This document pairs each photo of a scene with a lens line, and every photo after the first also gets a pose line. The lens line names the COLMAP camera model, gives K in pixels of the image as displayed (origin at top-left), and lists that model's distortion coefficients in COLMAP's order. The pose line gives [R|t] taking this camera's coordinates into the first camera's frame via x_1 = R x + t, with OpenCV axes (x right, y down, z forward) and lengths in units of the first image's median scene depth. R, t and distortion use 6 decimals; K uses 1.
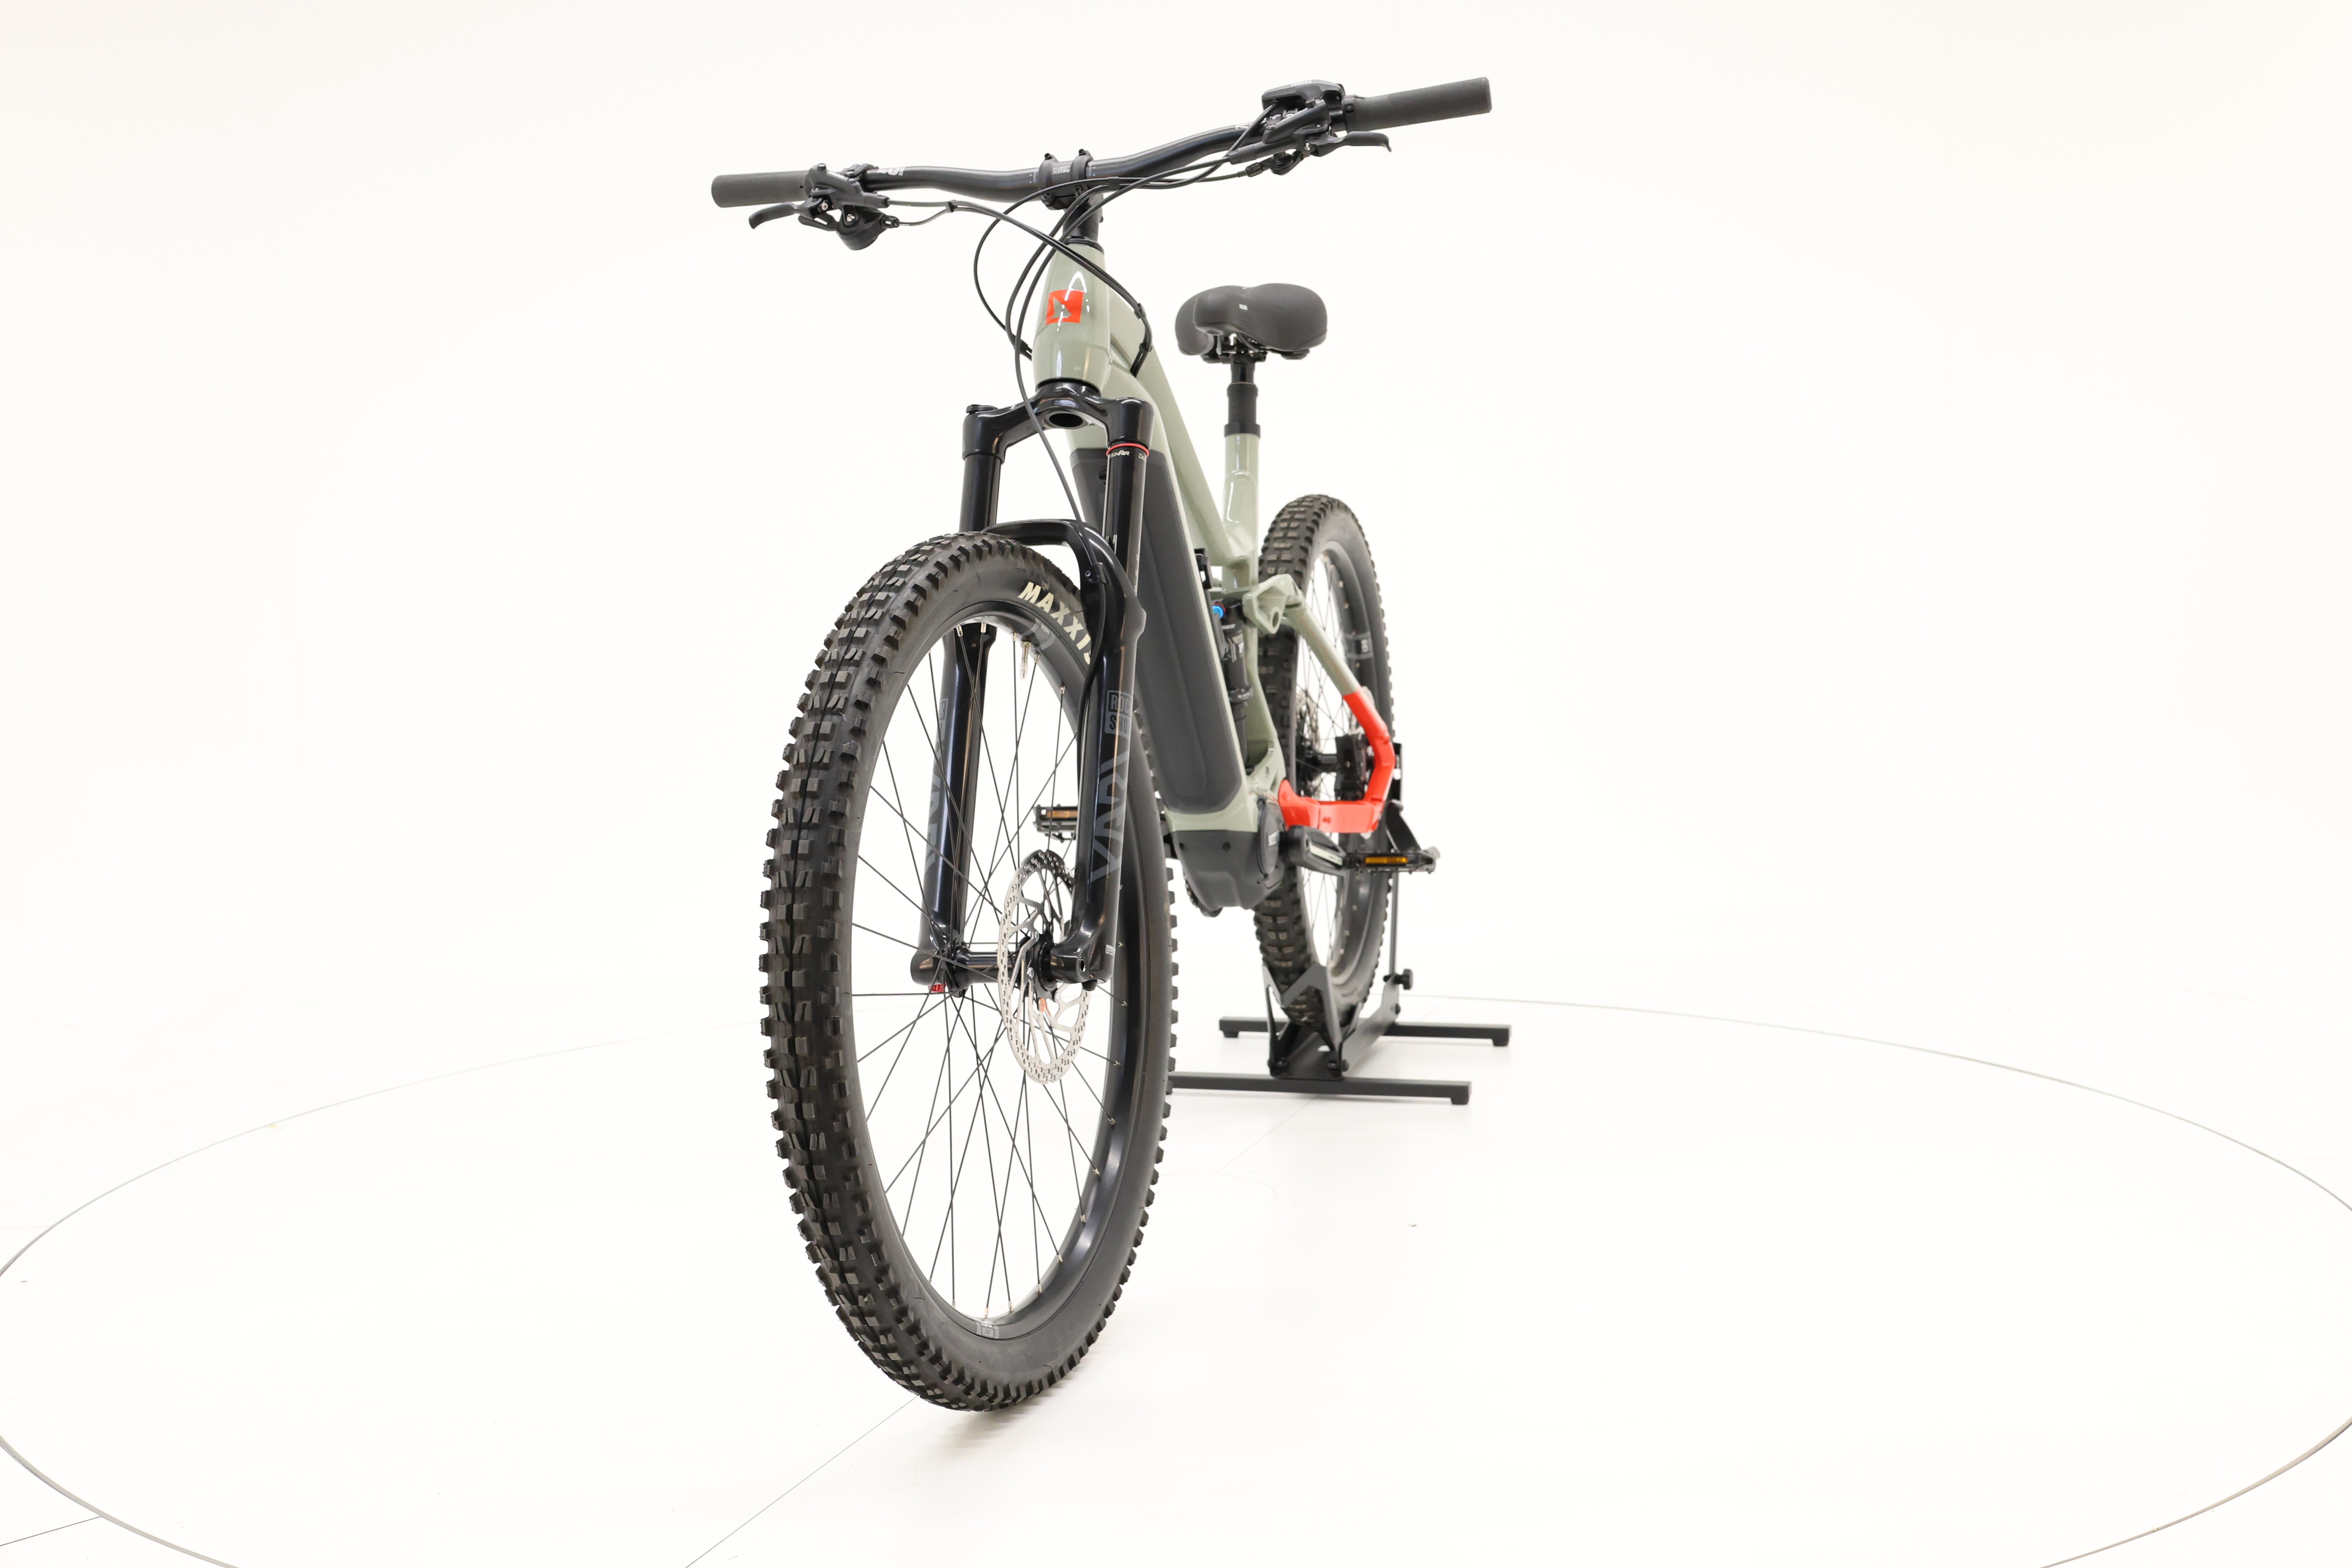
lens RADIAL K [[2850.5, 0, 1174.8], [0, 2850.5, 784.1], [0, 0, 1]] dist [0.008205, 0.005016]
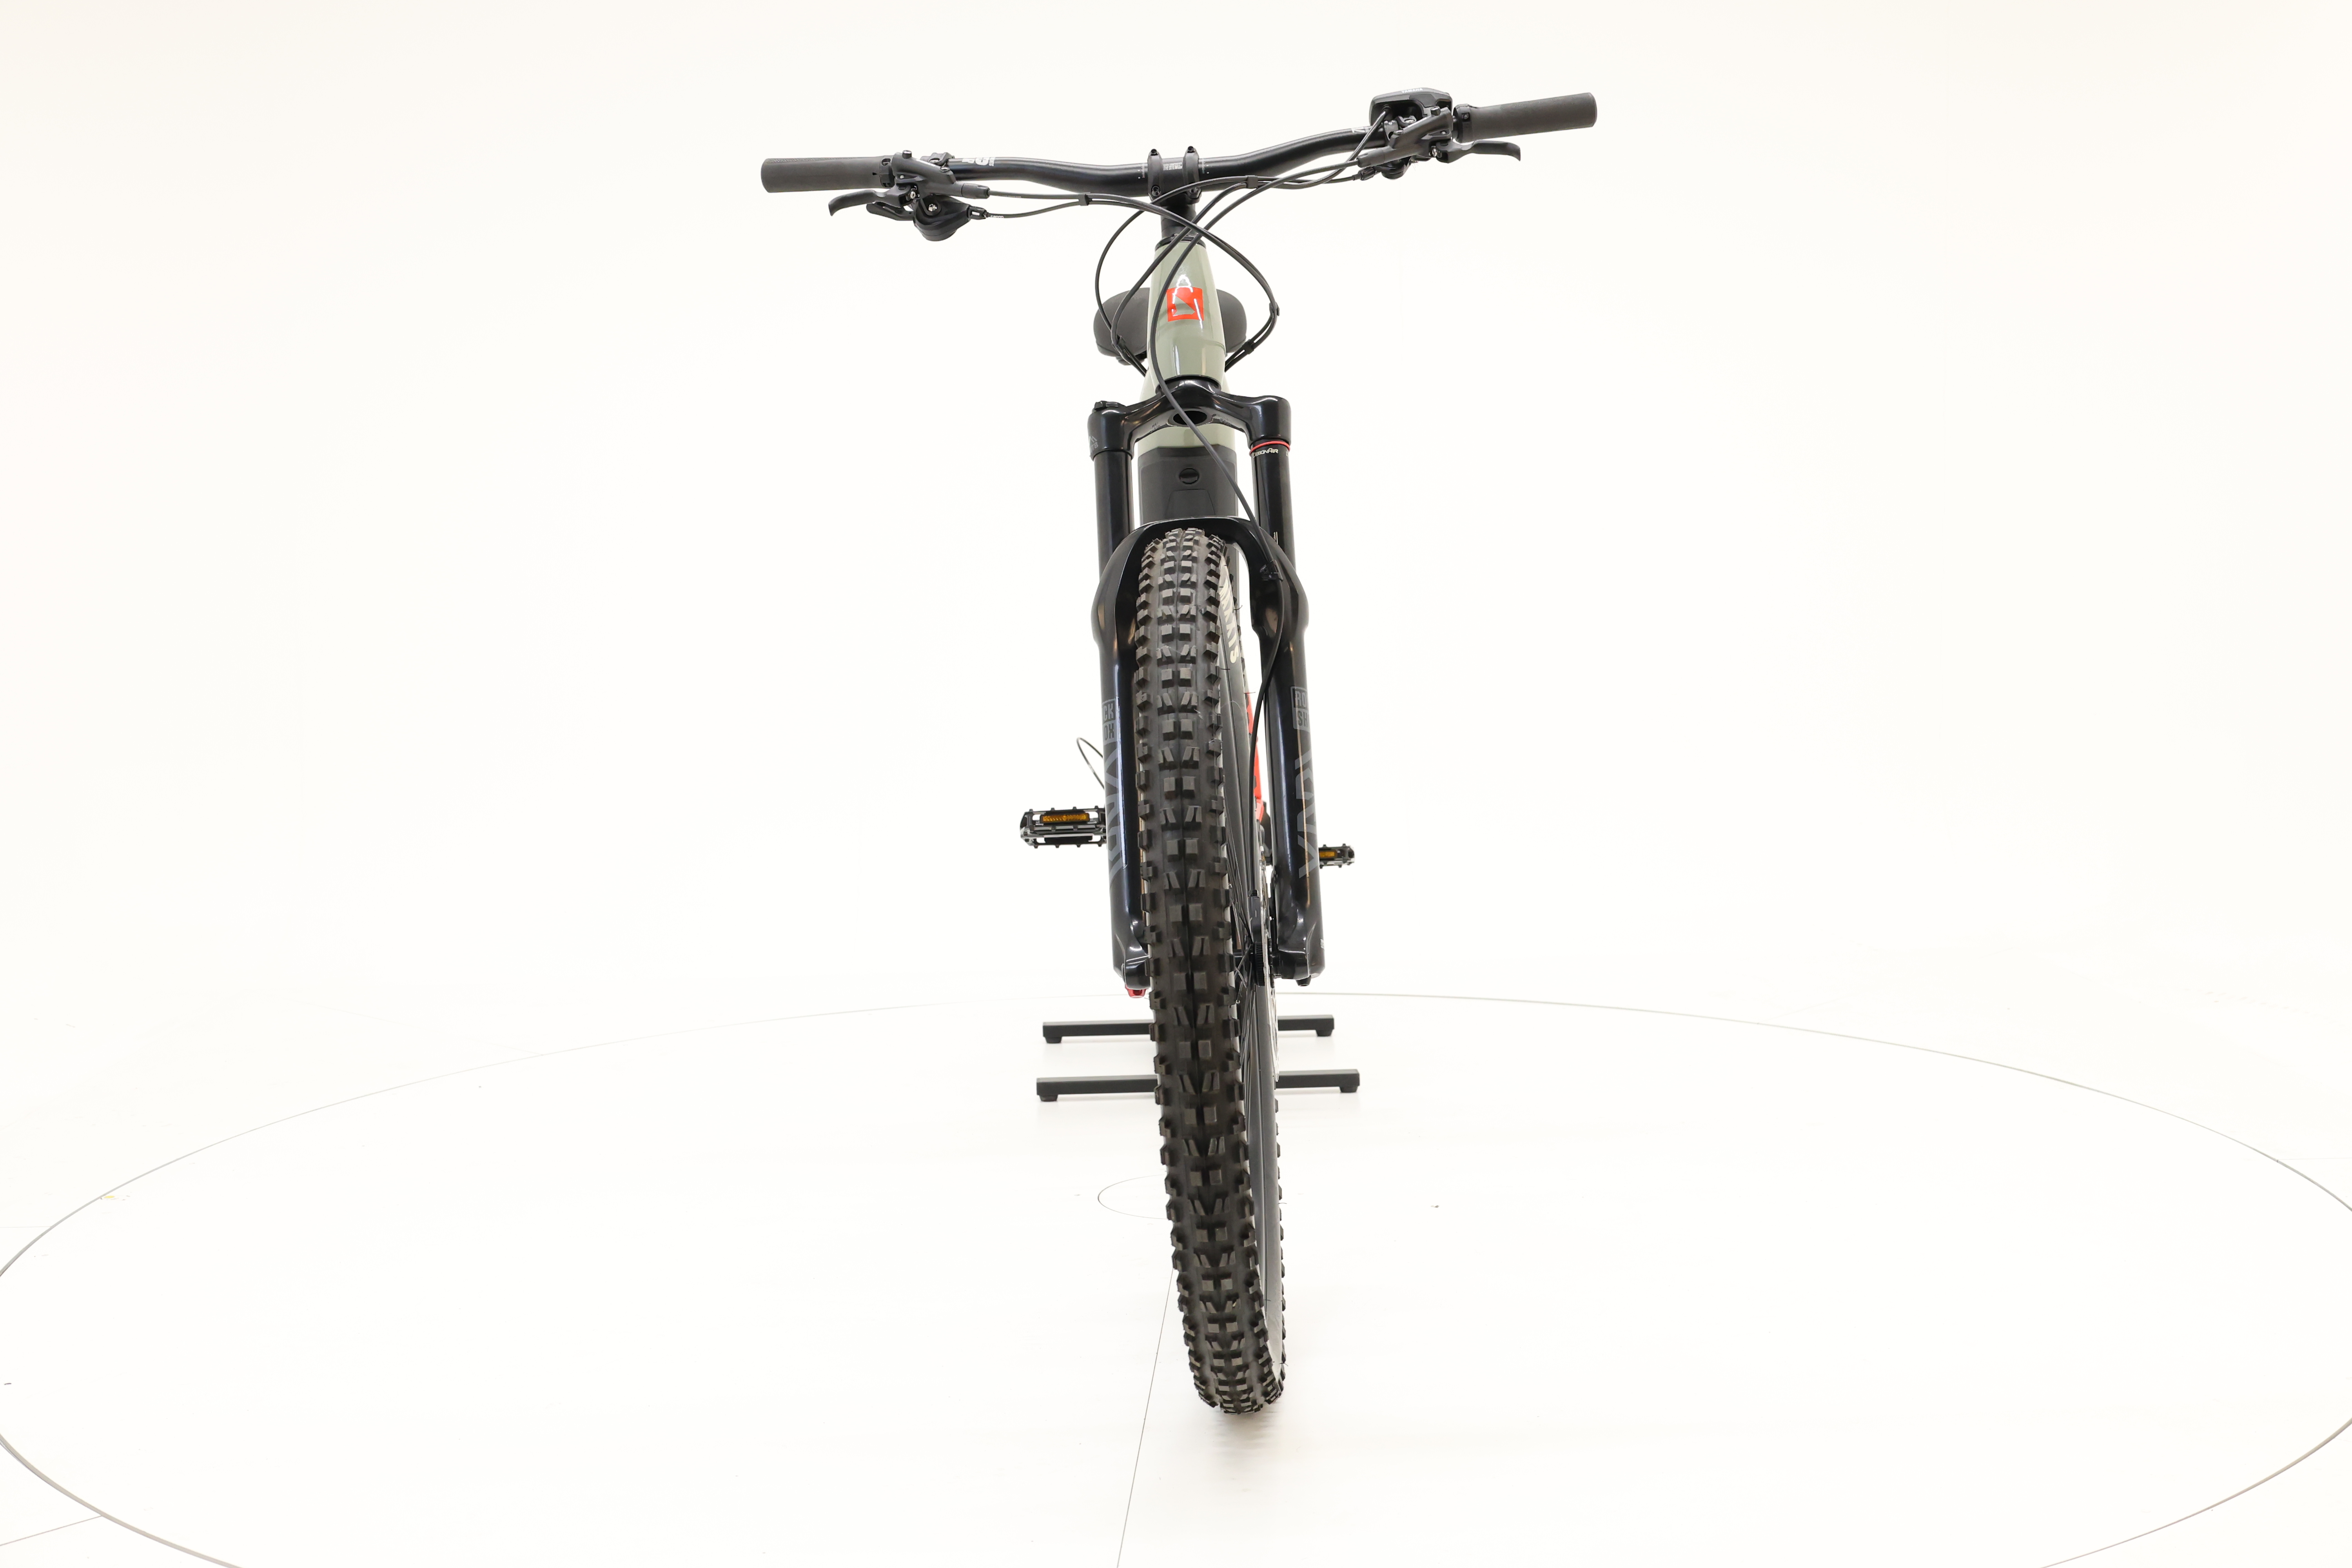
lens RADIAL K [[2850.5, 0, 1174.8], [0, 2850.5, 784.1], [0, 0, 1]] dist [0.008205, 0.005016]
pose [[0.952721, -0.028359, 0.302519, -0.348330], [0.030056, 0.999548, -0.000954, 0.000966], [-0.302355, 0.010001, 0.953143, 0.053971]]
